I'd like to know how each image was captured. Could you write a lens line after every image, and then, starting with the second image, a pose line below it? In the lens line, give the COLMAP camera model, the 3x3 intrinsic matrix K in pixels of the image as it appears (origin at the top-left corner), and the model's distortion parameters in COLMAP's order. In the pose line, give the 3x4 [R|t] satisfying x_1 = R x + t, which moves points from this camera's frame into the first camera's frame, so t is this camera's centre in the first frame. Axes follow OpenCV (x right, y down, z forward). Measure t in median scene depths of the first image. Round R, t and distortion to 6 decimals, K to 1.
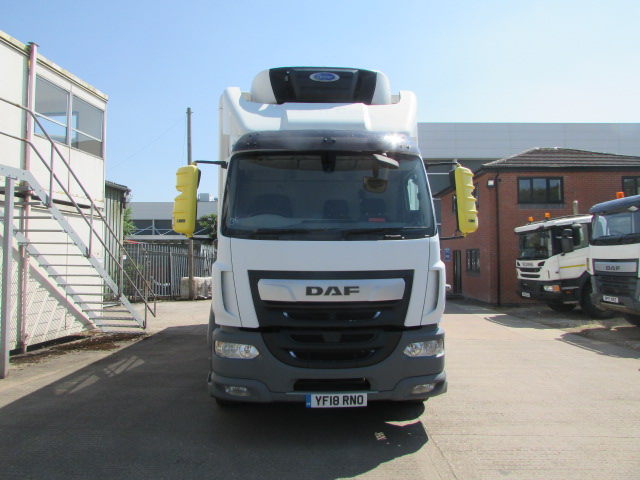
lens RADIAL K [[442.9, 0, 319.9], [0, 442.9, 250.2], [0, 0, 1]] dist [-0.000788, 0.002969]
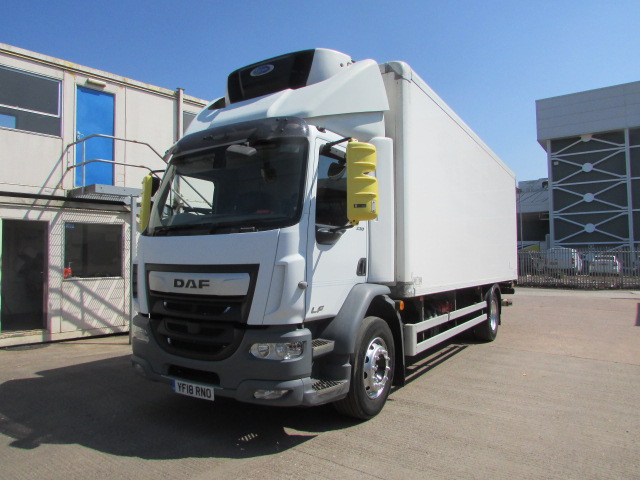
lens RADIAL K [[453.5, 0, 306.4], [0, 453.5, 238.7], [0, 0, 1]] dist [-0.024151, 0.002776]
pose [[0.804534, -0.025628, -0.593353, 0.871924], [0.020743, 0.999672, -0.015051, 0.007576], [0.593544, -0.000198, 0.804802, 0.303631]]
